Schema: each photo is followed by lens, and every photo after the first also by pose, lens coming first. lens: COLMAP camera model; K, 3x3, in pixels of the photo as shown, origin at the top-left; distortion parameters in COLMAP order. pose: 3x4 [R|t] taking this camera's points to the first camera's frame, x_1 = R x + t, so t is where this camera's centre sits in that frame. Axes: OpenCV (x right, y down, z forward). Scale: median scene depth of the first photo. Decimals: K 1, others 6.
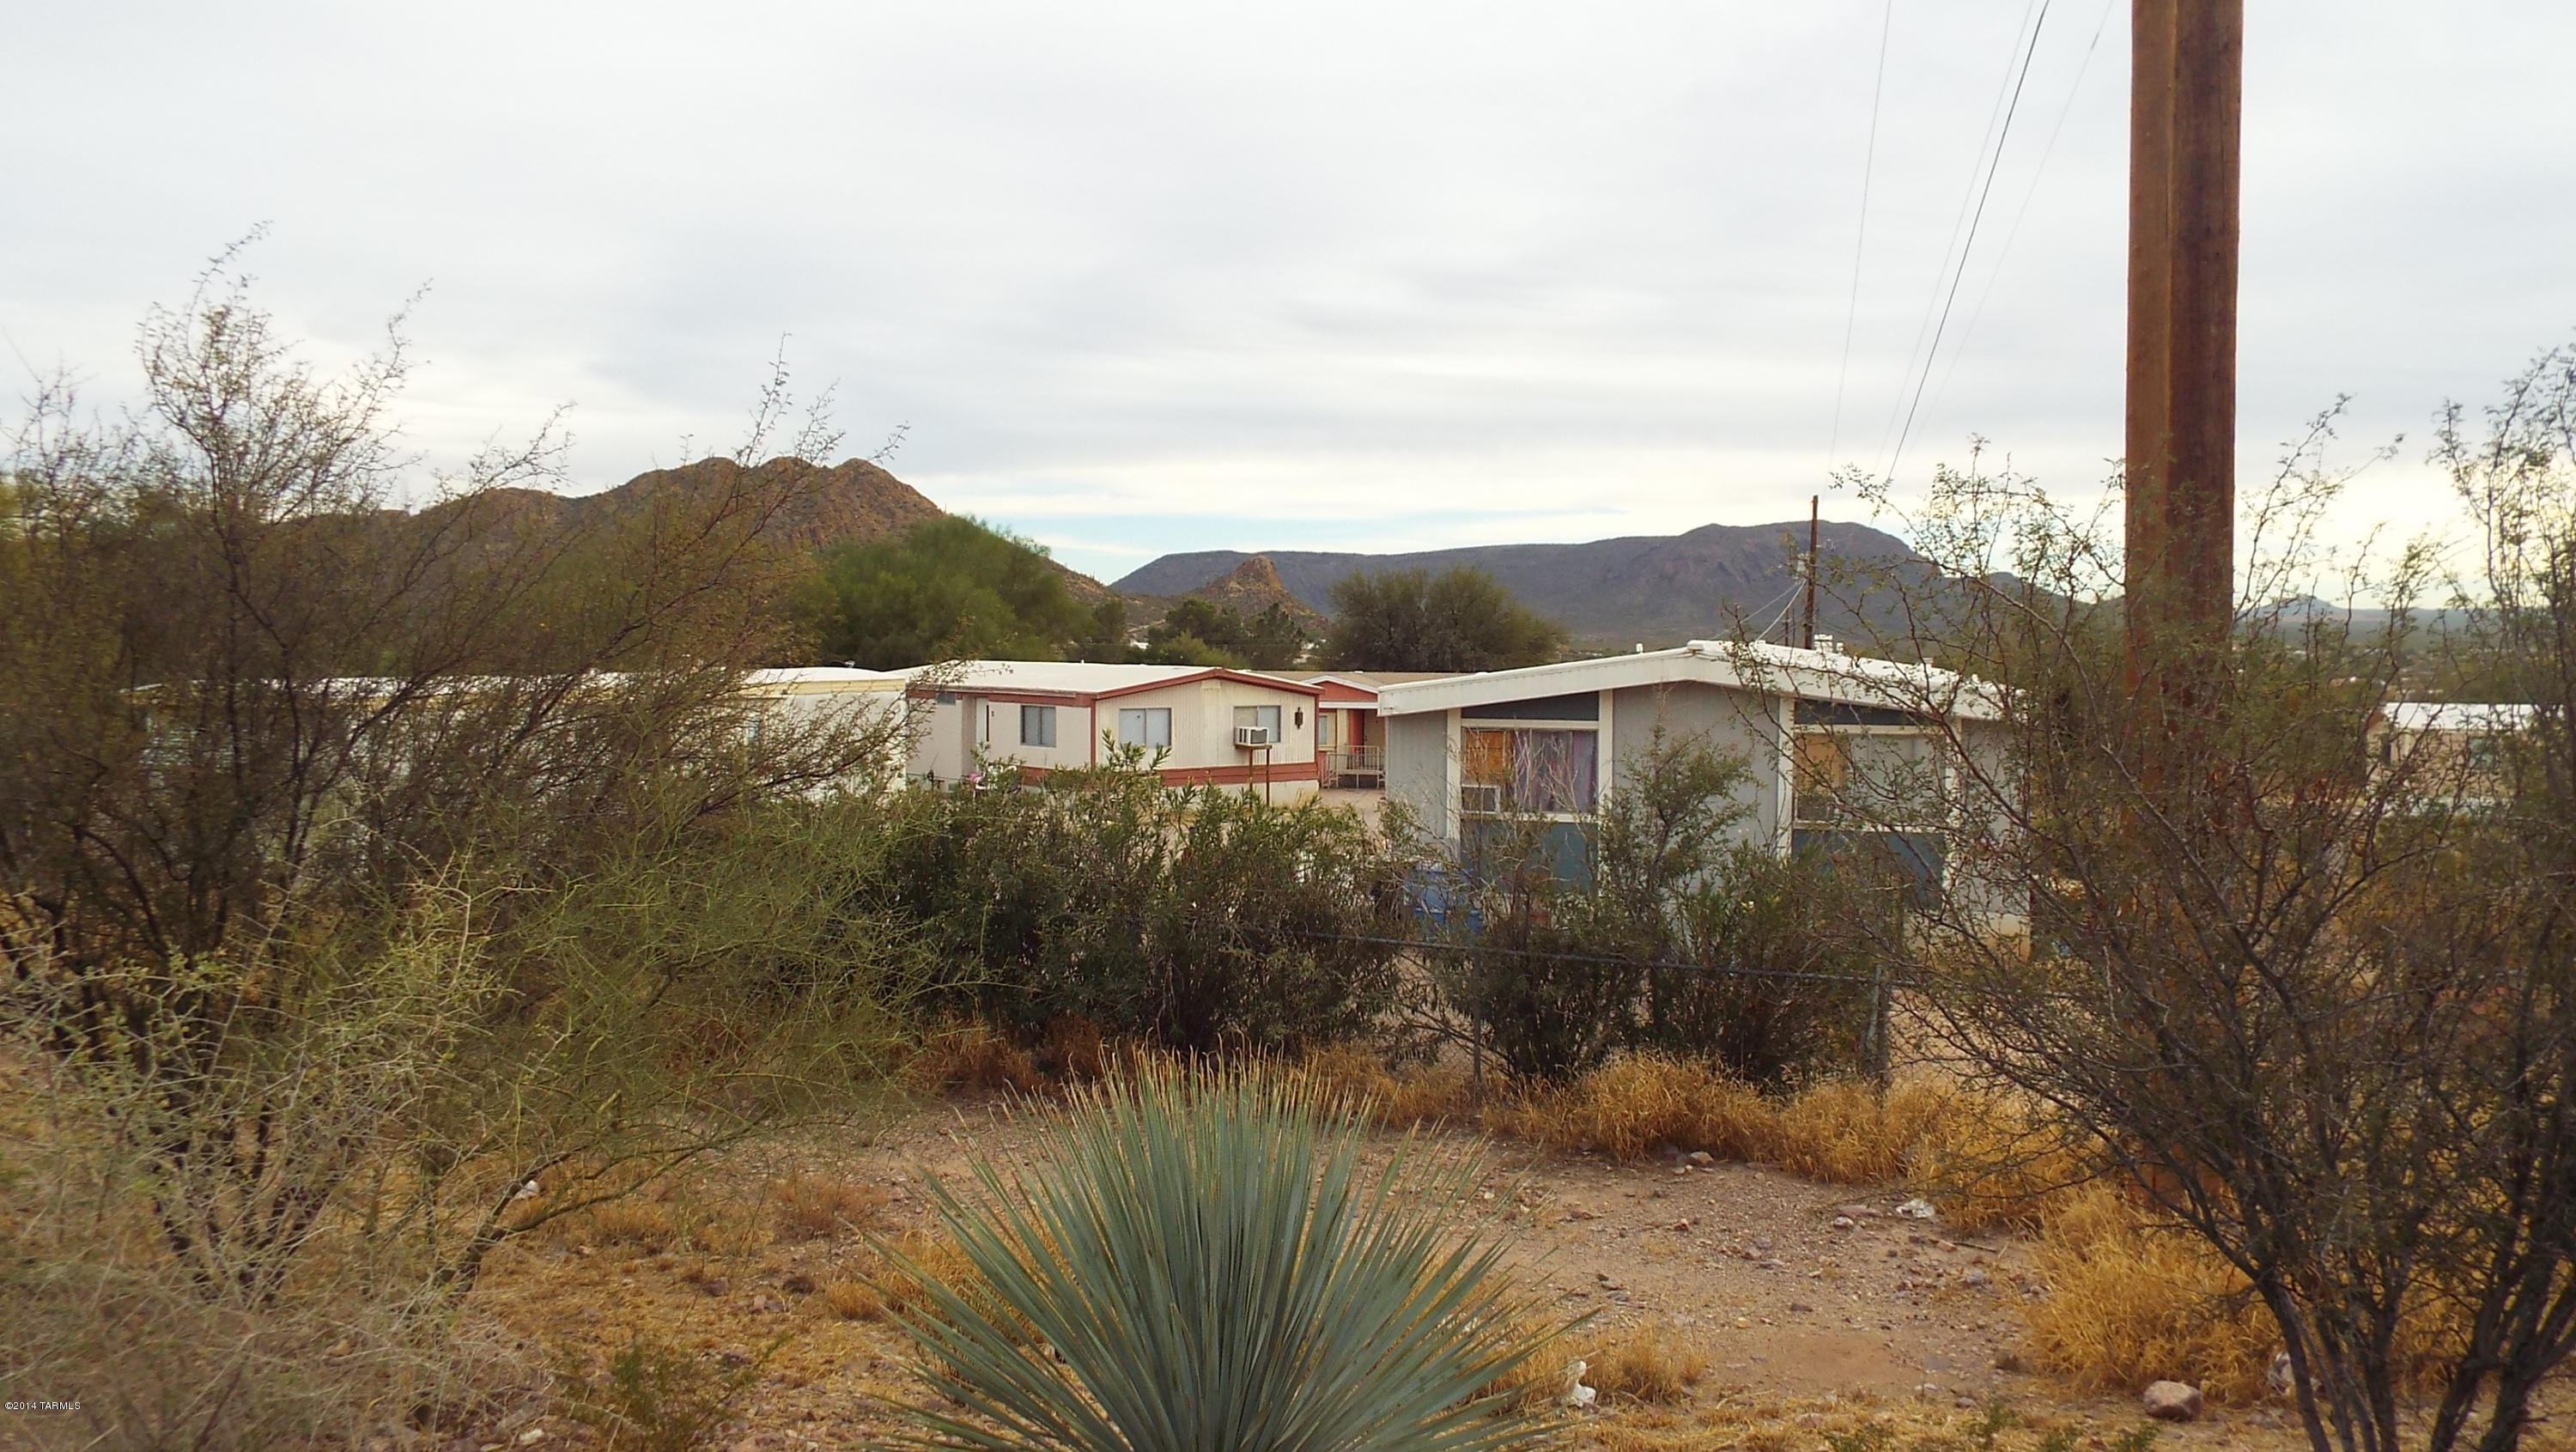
lens RADIAL K [[1908.3, 0, 1281.3], [0, 1908.3, 740.7], [0, 0, 1]] dist [-0.011685, 0.035100]
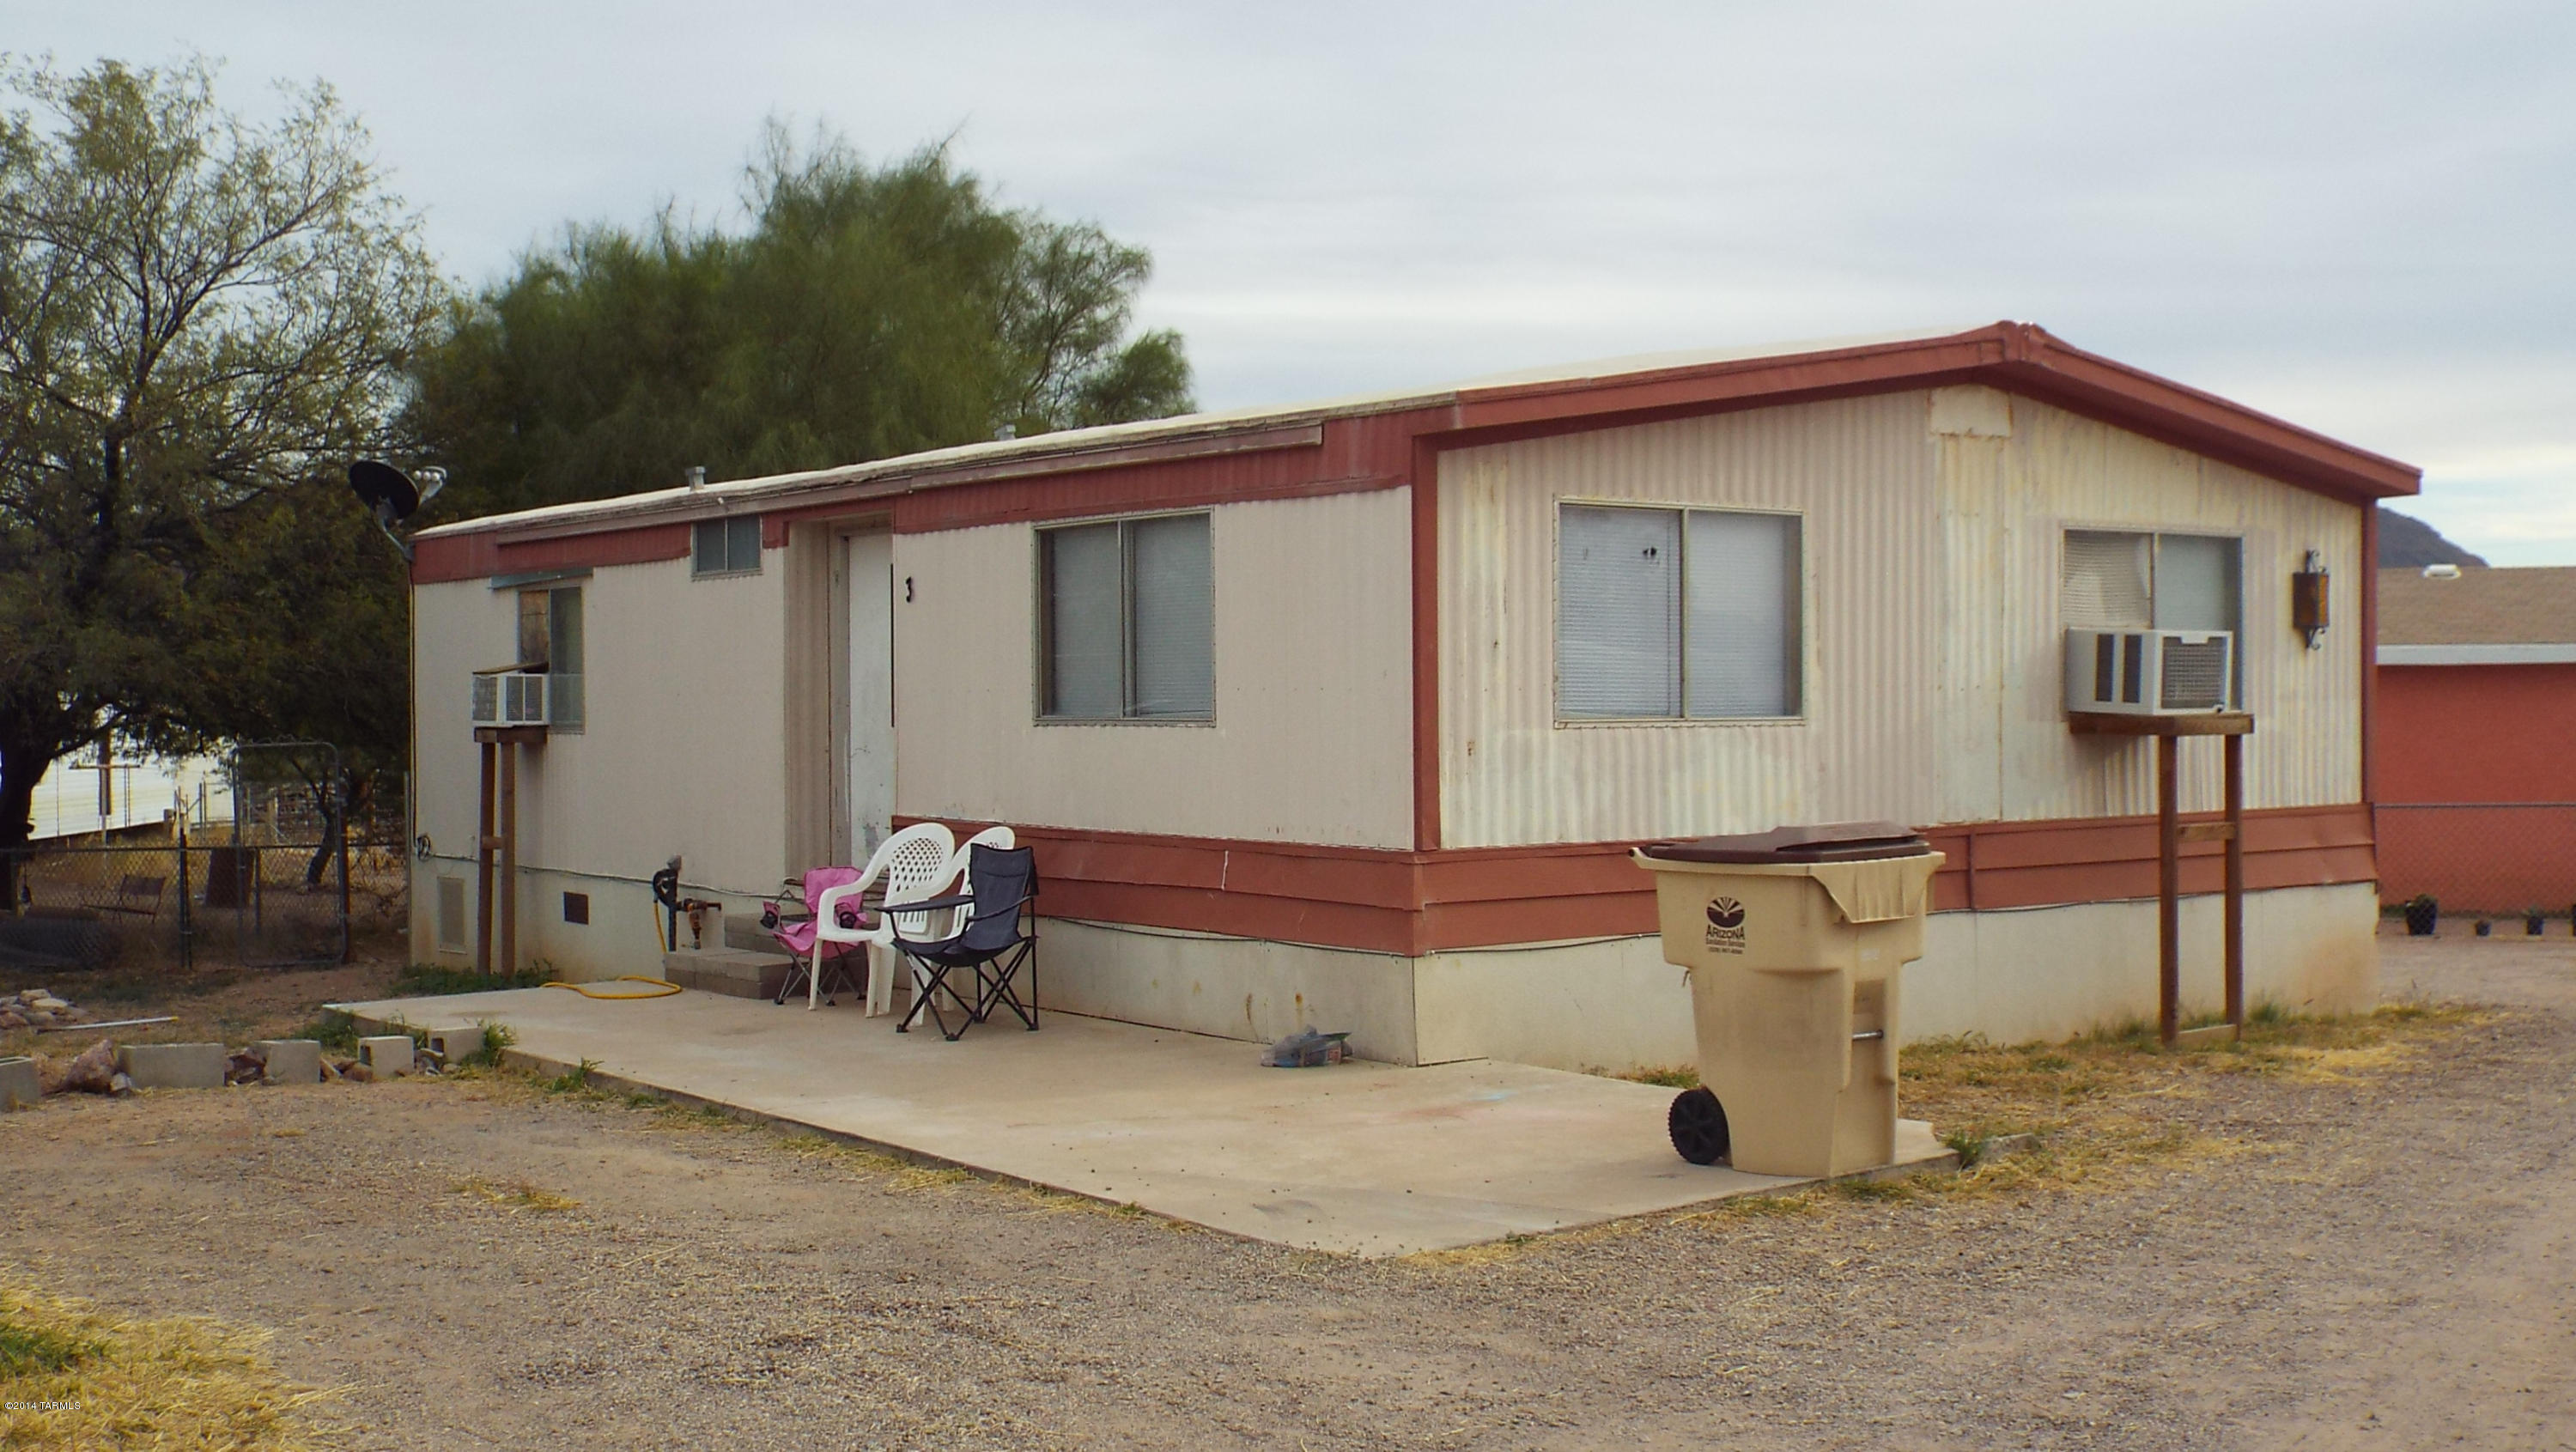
lens RADIAL K [[2798.7, 0, 1288.0], [0, 2798.7, 726.0], [0, 0, 1]] dist [-0.057195, -0.002949]
pose [[0.997892, -0.012189, -0.063742, -0.305290], [0.009433, 0.999015, -0.043358, 0.052939], [0.064208, 0.042665, 0.997024, 2.369157]]
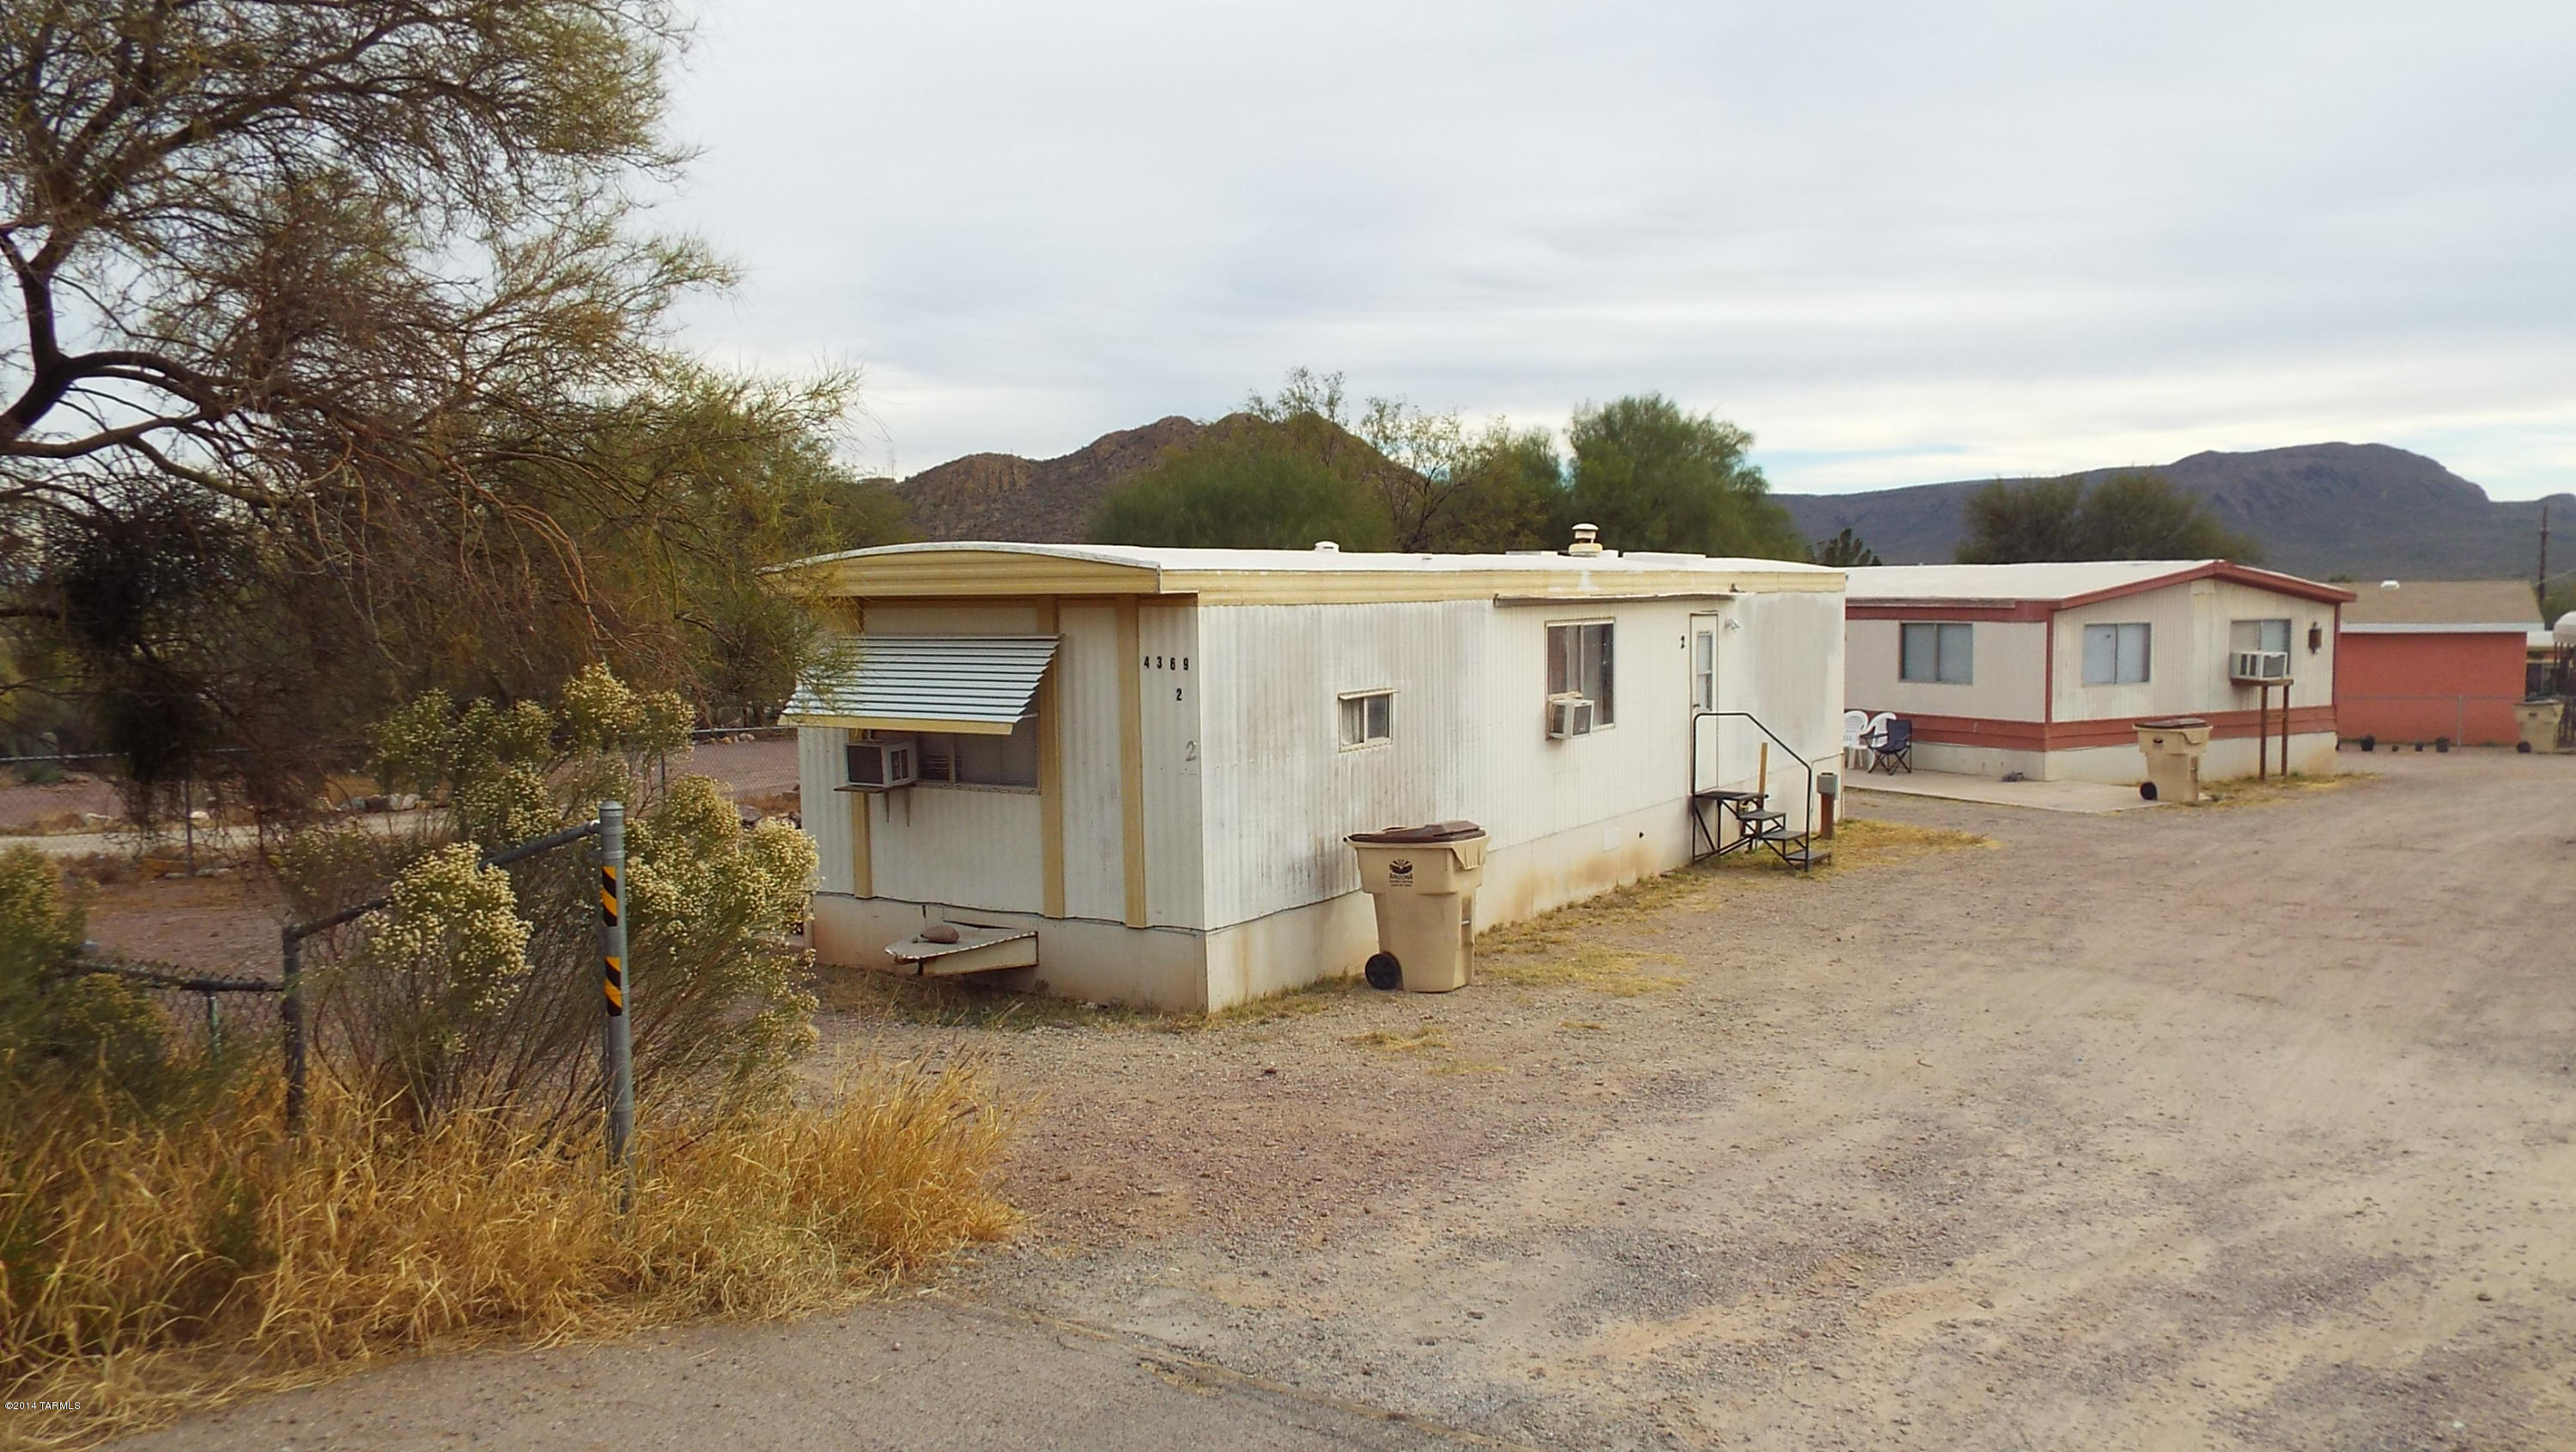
lens RADIAL K [[1890.7, 0, 1282.7], [0, 1890.7, 736.0], [0, 0, 1]] dist [-0.030018, 0.035483]
pose [[0.975092, -0.002358, -0.221787, -0.680720], [0.007507, 0.999721, 0.022375, 0.016208], [0.221672, -0.023483, 0.974838, 1.006249]]
